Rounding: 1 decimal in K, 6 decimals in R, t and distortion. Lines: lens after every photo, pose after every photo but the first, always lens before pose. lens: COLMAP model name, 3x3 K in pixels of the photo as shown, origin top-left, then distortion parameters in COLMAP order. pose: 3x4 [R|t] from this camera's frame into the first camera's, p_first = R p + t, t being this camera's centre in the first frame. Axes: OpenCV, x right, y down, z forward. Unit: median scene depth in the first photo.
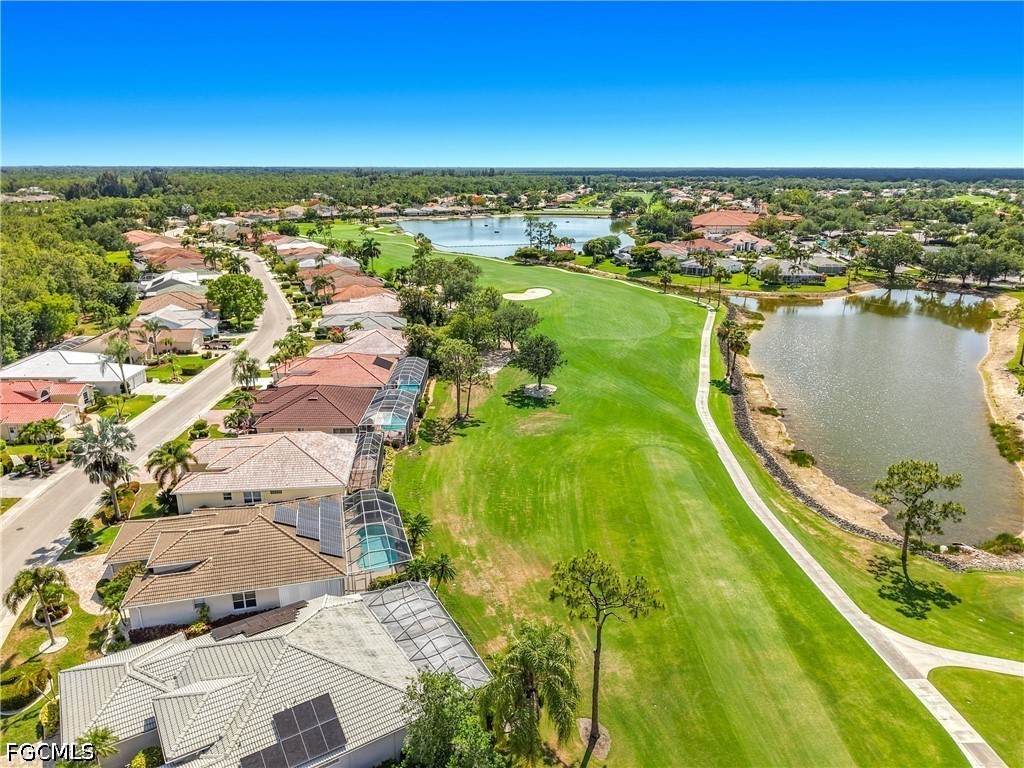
lens RADIAL K [[718.3, 0, 512.0], [0, 718.3, 384.0], [0, 0, 1]] dist [-0.000087, -0.001310]
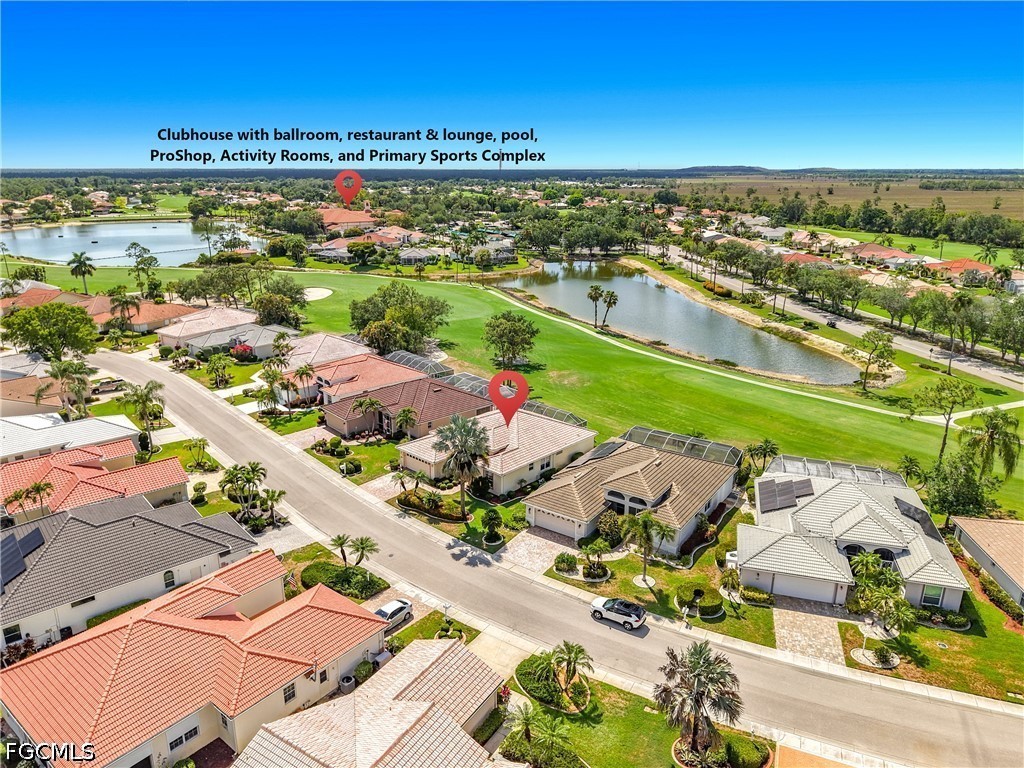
lens RADIAL K [[718.3, 0, 512.0], [0, 718.3, 384.0], [0, 0, 1]] dist [-0.000087, -0.001310]
pose [[0.751474, -0.189126, 0.632074, -0.715324], [0.189043, 0.979587, 0.068353, -0.033262], [-0.632099, 0.068123, 0.771887, 0.101888]]
